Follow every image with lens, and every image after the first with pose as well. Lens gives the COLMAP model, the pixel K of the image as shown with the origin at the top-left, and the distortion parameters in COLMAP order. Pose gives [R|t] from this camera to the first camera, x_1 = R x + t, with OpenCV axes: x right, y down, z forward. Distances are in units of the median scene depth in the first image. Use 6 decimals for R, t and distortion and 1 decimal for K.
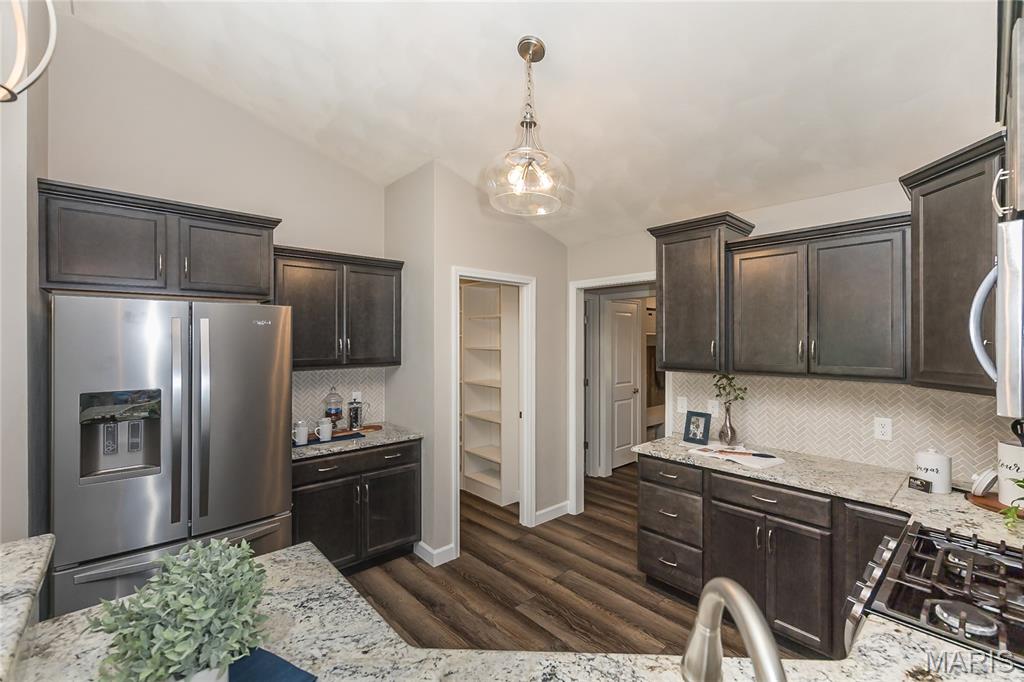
lens RADIAL K [[428.5, 0, 482.0], [0, 428.5, 339.7], [0, 0, 1]] dist [-0.001528, 0.001012]
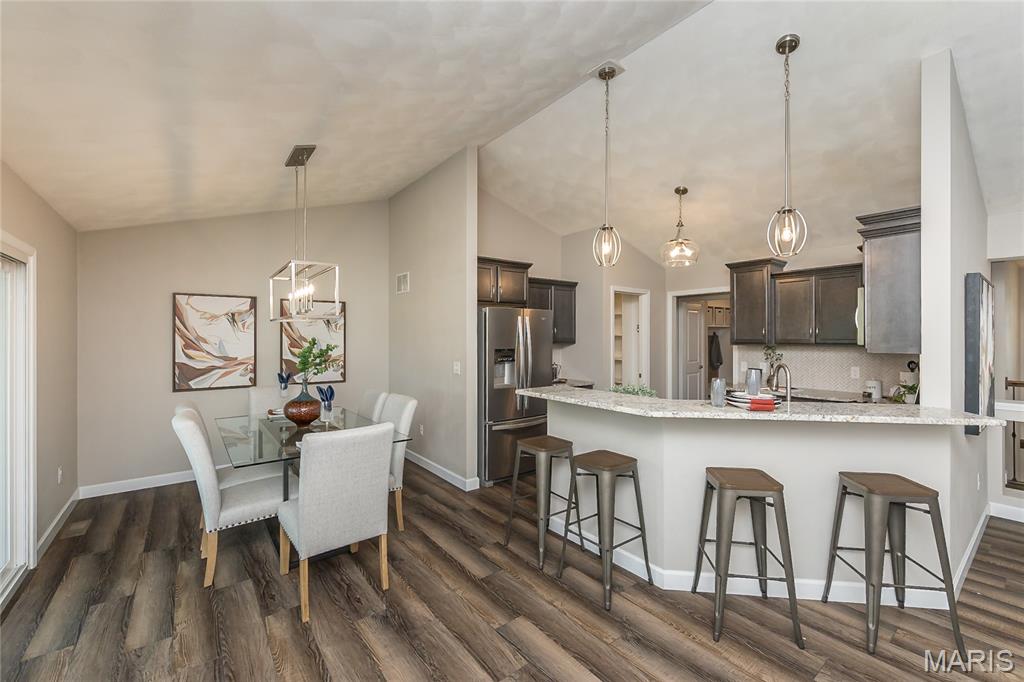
lens RADIAL K [[428.5, 0, 503.8], [0, 428.5, 340.6], [0, 0, 1]] dist [-0.001528, 0.001012]
pose [[0.999805, -0.003533, -0.019417, -0.520529], [0.003689, 0.999961, 0.008027, 0.039194], [0.019388, -0.008097, 0.999779, -0.825781]]
